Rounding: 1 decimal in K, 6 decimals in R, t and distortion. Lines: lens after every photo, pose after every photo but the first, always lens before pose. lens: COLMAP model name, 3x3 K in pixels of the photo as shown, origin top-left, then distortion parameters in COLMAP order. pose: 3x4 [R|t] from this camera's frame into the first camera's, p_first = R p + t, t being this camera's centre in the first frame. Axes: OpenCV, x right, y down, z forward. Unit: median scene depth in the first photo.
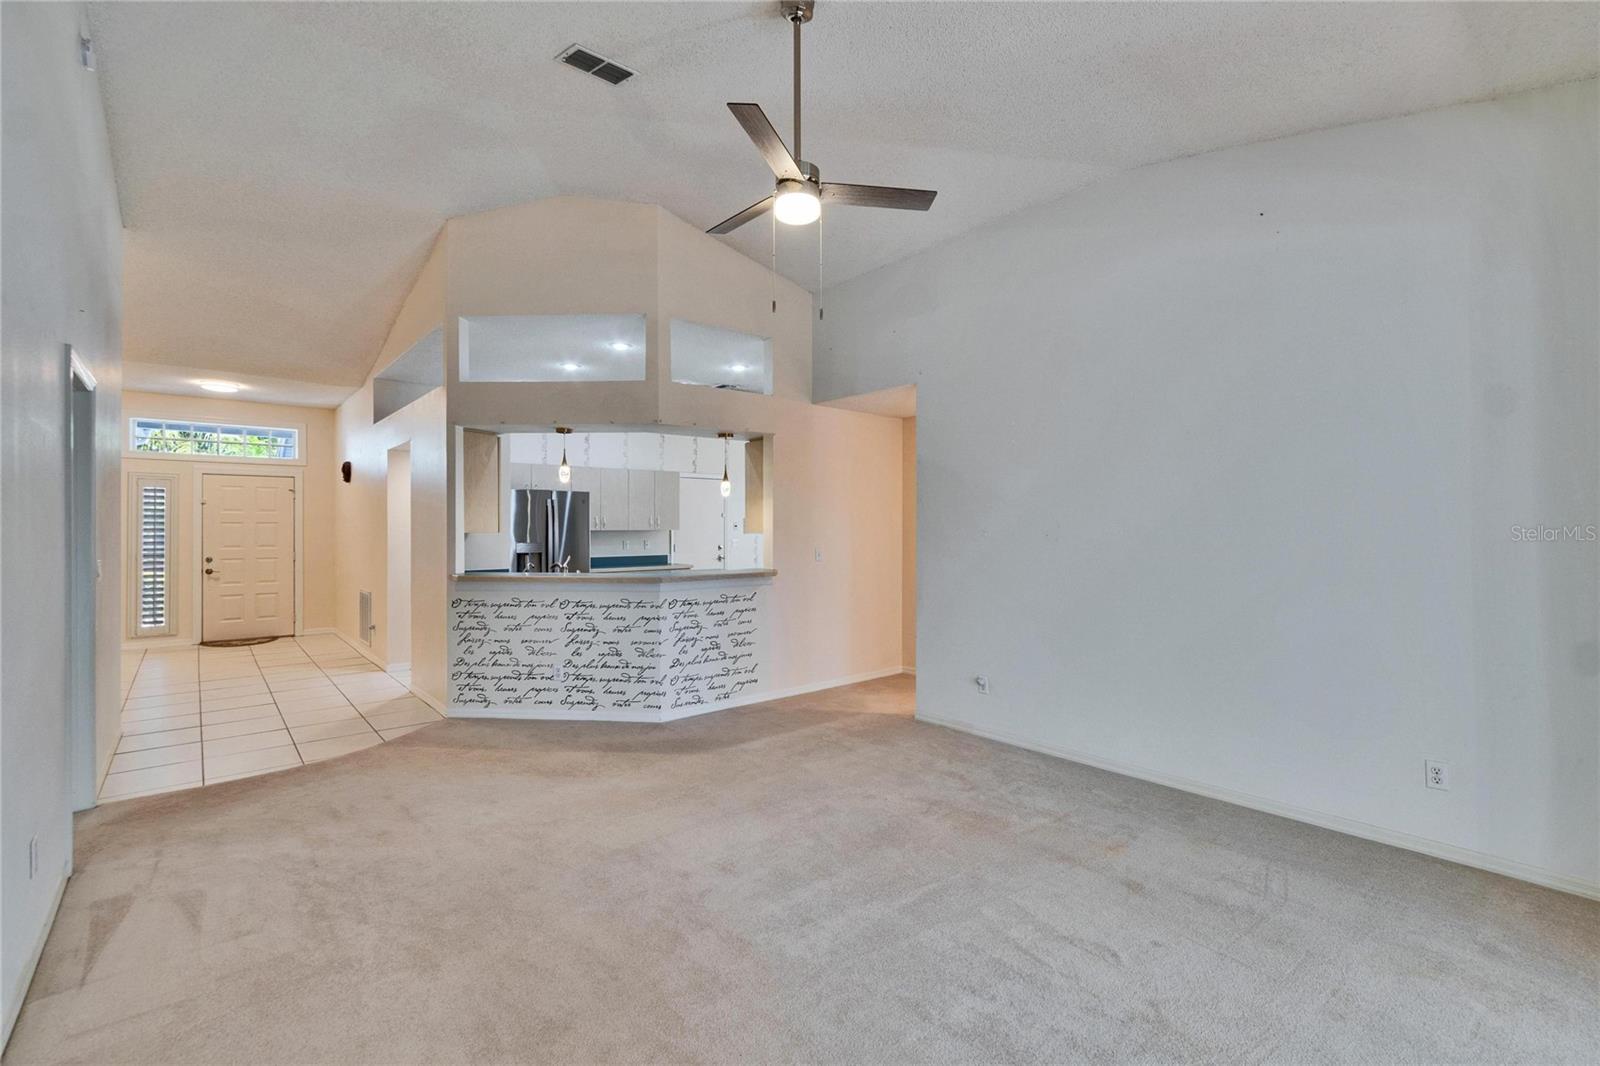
lens RADIAL K [[714.2, 0, 785.0], [0, 714.2, 528.9], [0, 0, 1]] dist [-0.000818, -0.000743]
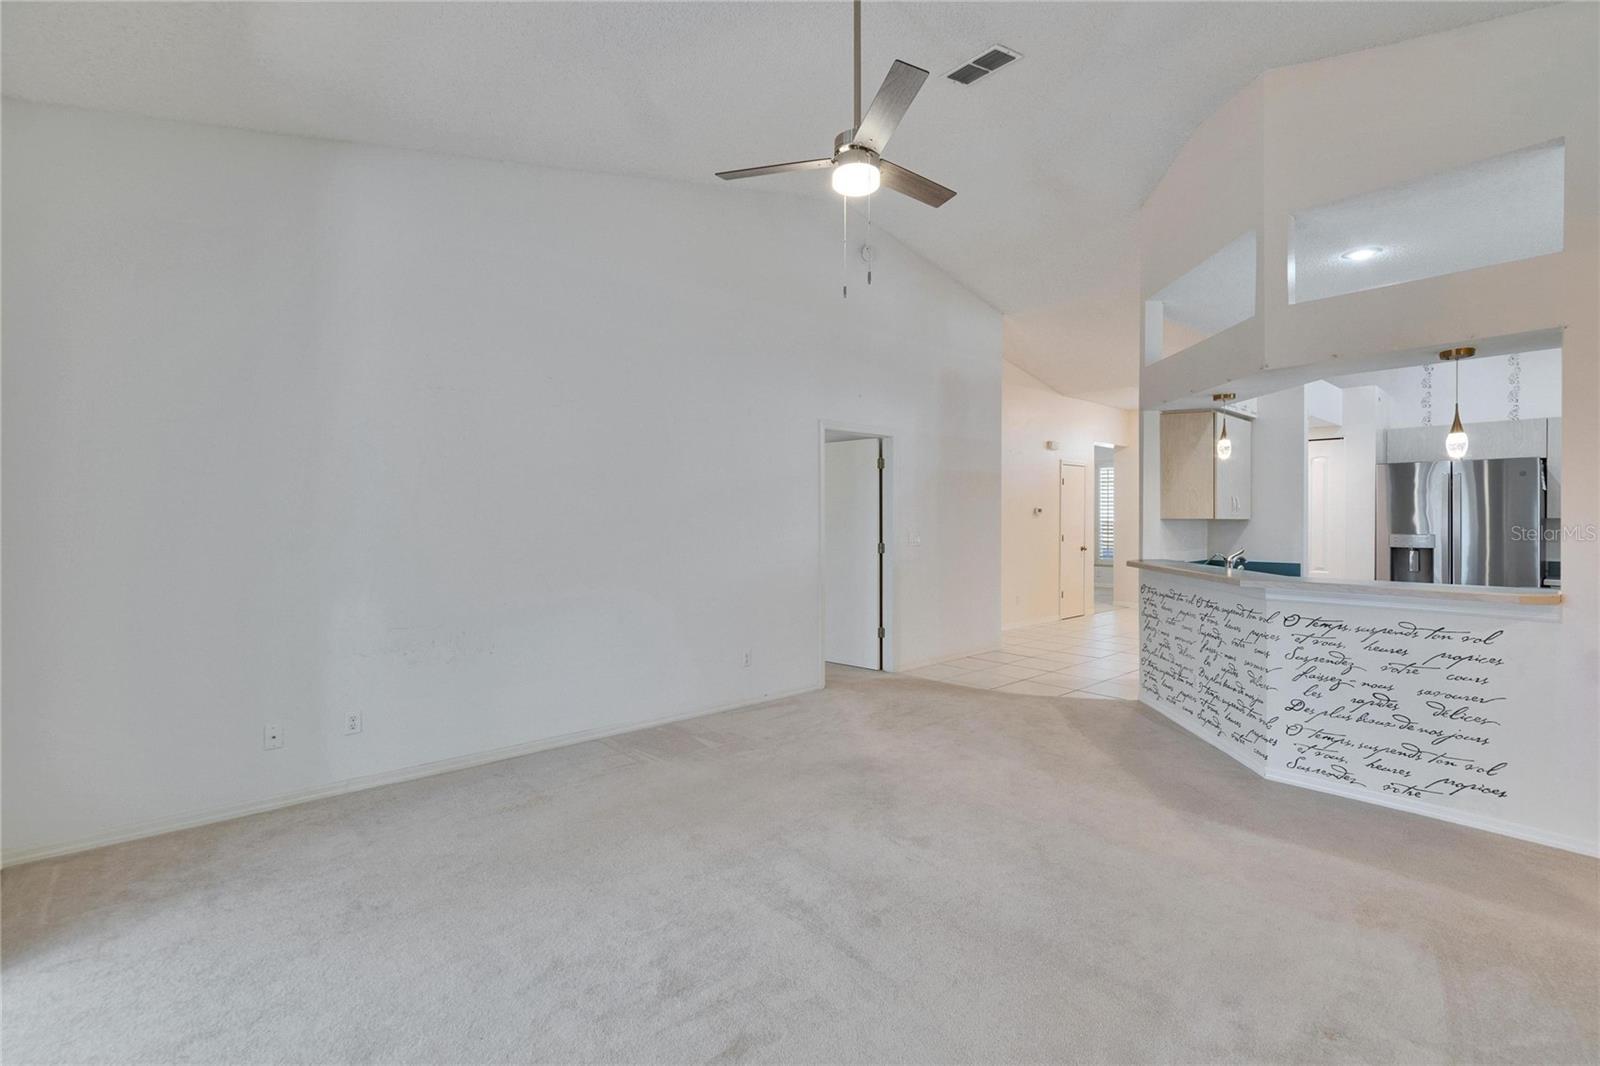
lens RADIAL K [[714.2, 0, 782.4], [0, 714.2, 522.7], [0, 0, 1]] dist [-0.000818, -0.000743]
pose [[0.013512, 0.010150, -0.999857, 0.532970], [-0.003146, 0.999944, 0.010108, 0.003014], [0.999904, 0.003009, 0.013543, 0.480863]]
